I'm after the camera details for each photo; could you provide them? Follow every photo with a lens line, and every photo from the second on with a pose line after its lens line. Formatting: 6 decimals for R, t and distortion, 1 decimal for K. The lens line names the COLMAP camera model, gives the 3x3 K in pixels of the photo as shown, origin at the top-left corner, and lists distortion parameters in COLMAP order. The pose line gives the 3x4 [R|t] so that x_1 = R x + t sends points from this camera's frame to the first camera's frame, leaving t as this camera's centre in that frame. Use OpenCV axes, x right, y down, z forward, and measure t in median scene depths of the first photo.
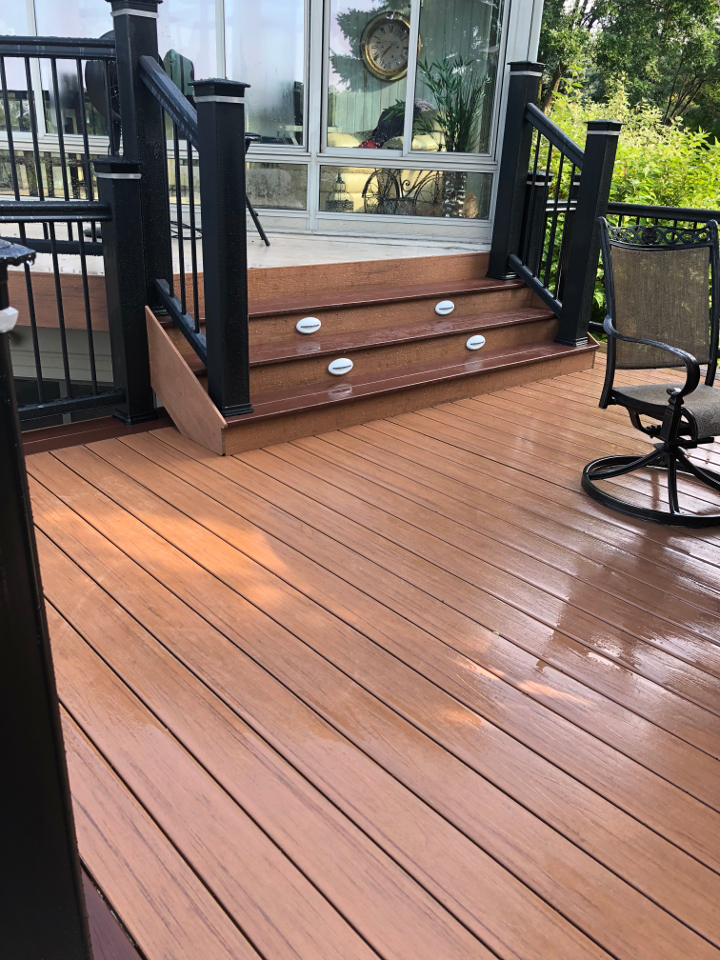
lens RADIAL K [[795.3, 0, 364.2], [0, 795.3, 479.2], [0, 0, 1]] dist [0.016694, 0.006669]
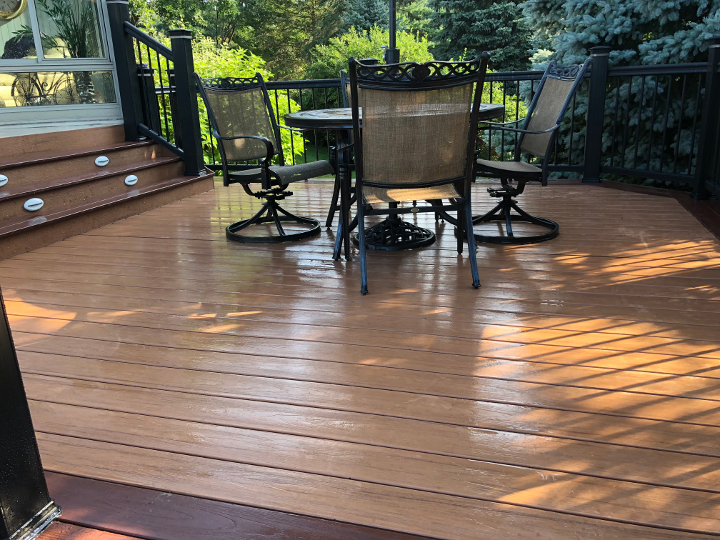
lens RADIAL K [[596.5, 0, 357.8], [0, 596.5, 269.6], [0, 0, 1]] dist [0.016694, 0.006669]
pose [[0.851807, -0.222263, 0.474367, -0.055278], [0.262141, 0.964850, -0.018643, 0.103551], [-0.453549, 0.140231, 0.880130, -0.107506]]
